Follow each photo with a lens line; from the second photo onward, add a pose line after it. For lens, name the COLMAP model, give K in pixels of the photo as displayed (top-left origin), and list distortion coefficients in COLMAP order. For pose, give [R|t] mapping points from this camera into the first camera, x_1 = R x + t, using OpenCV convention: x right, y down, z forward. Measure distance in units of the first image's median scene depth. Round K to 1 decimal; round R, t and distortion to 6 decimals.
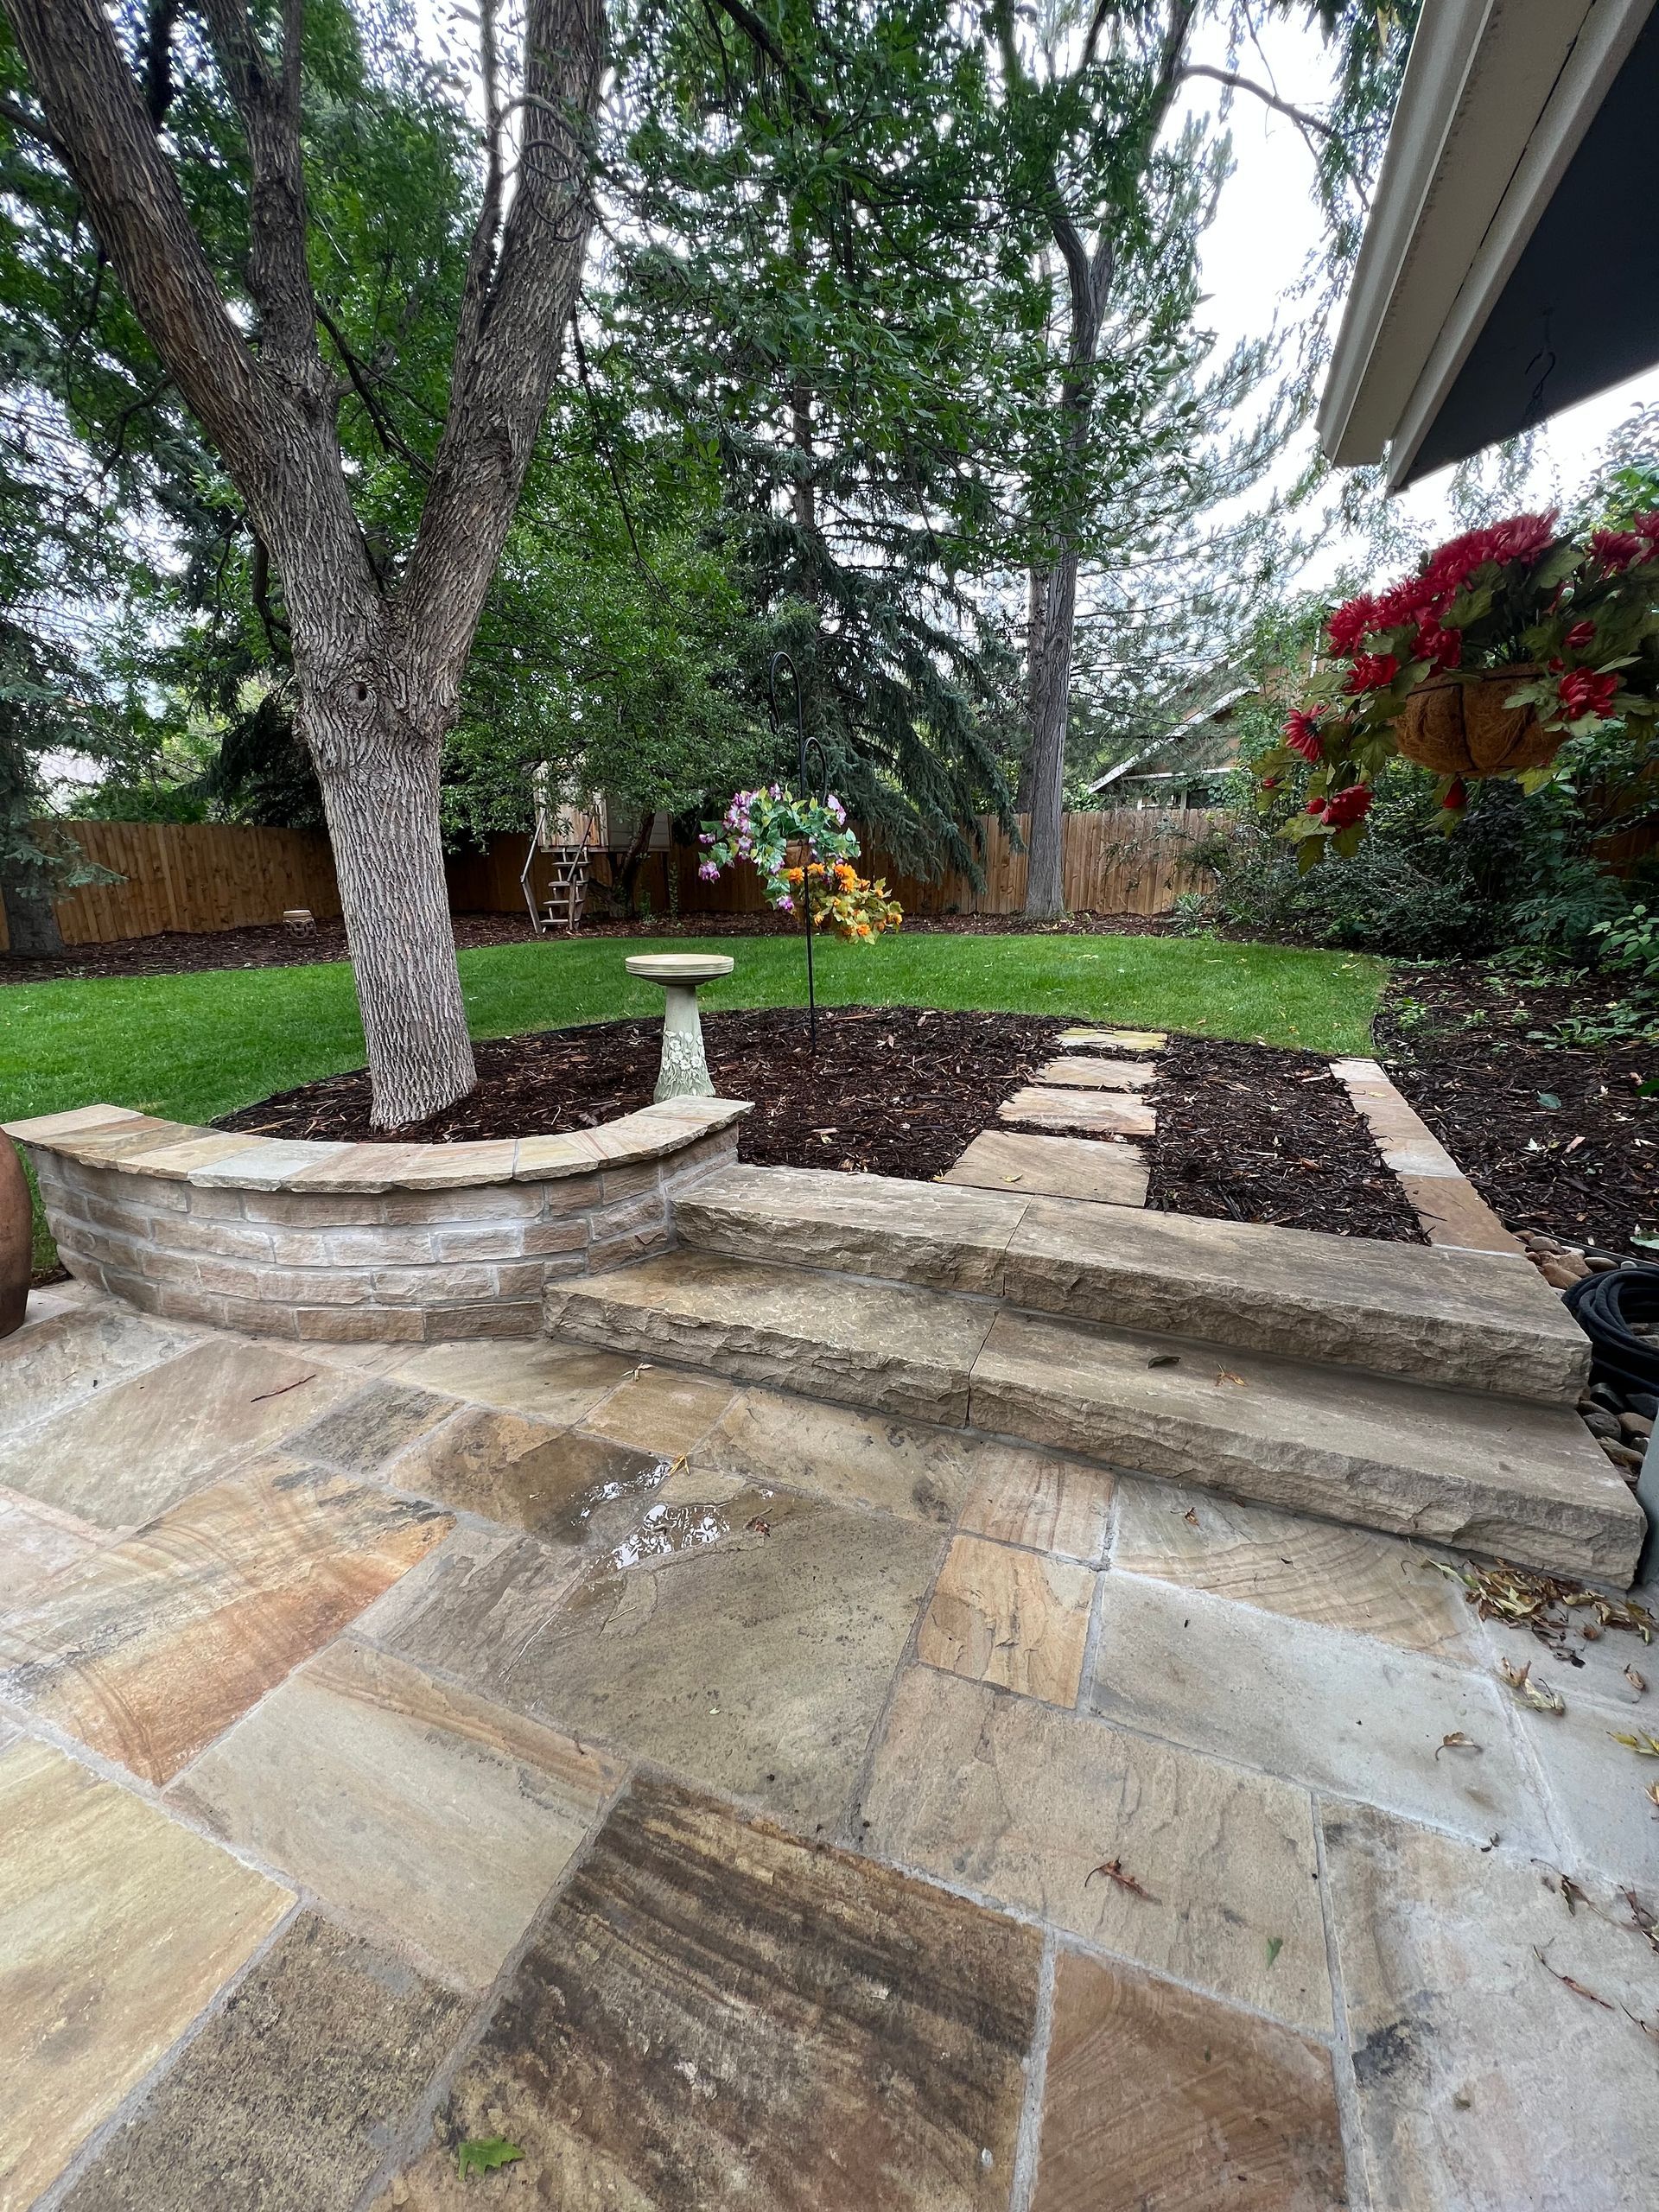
lens RADIAL K [[886.2, 0, 830.4], [0, 886.2, 1104.4], [0, 0, 1]] dist [-0.002327, 0.000168]
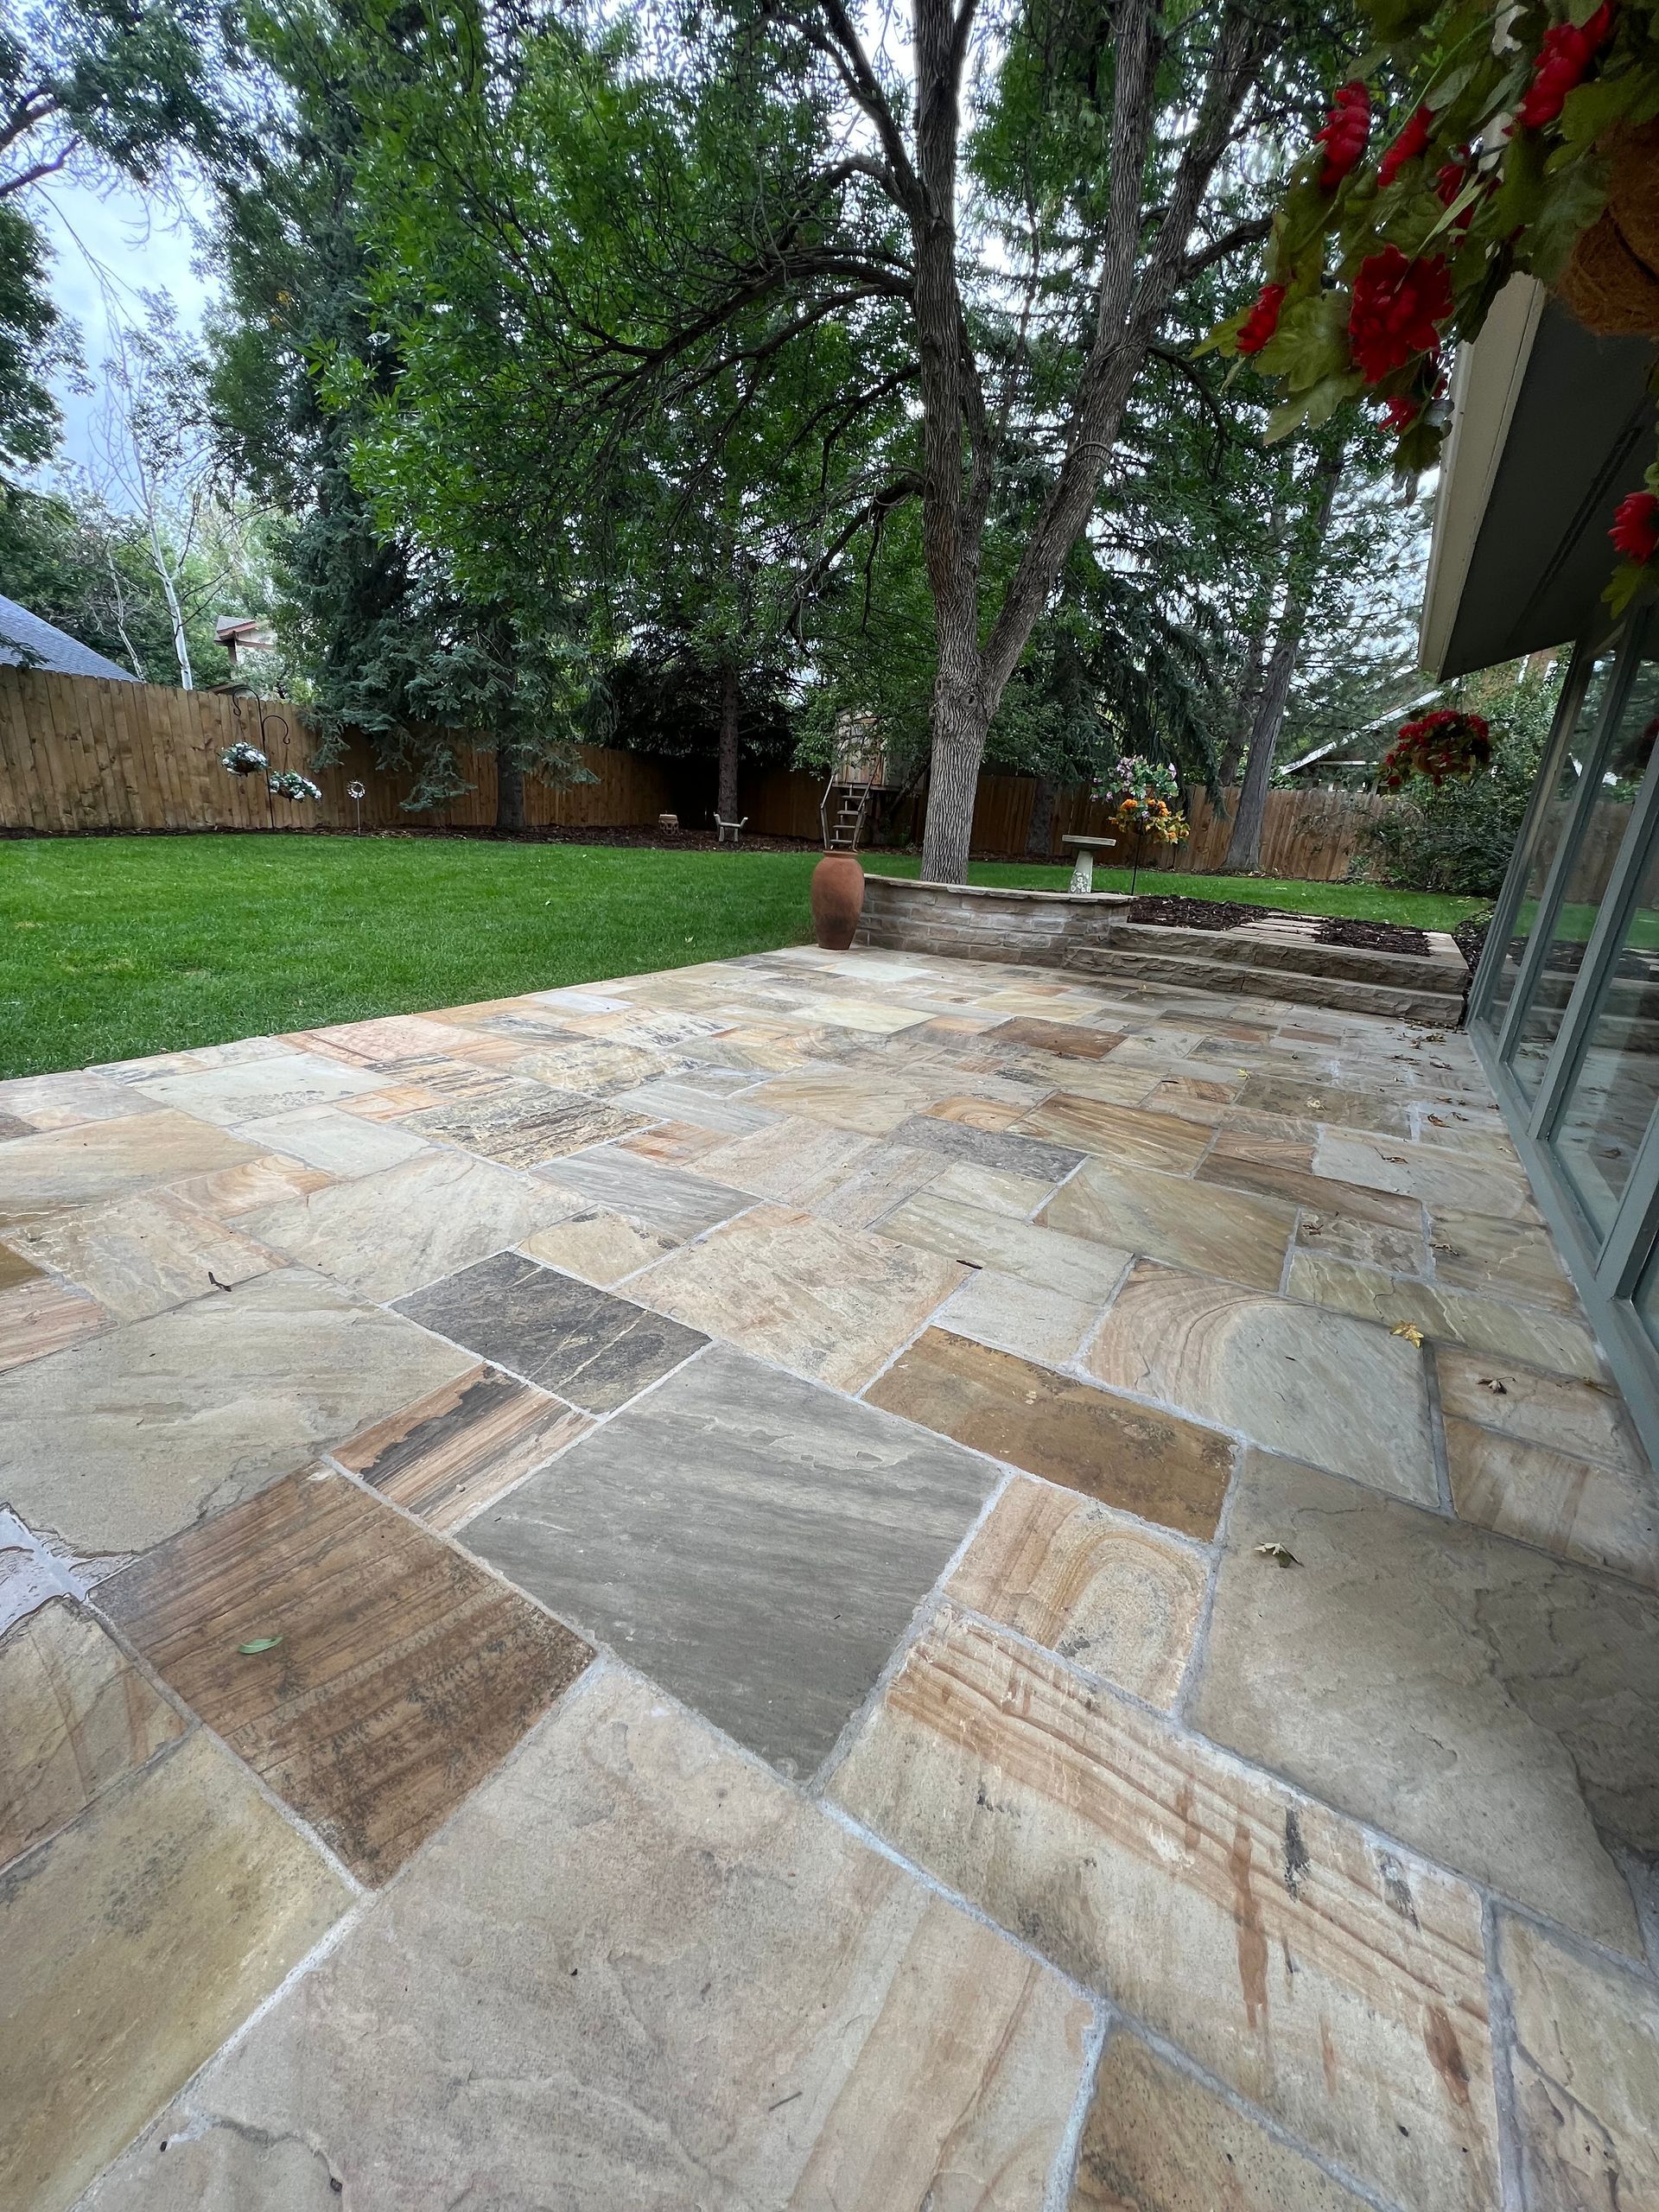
lens RADIAL K [[886.2, 0, 827.3], [0, 886.2, 1107.8], [0, 0, 1]] dist [-0.002327, 0.000168]
pose [[0.982875, 0.127741, -0.132809, -0.109127], [-0.121130, 0.991013, 0.056755, 0.109705], [0.138865, -0.039696, 0.989515, -0.304186]]
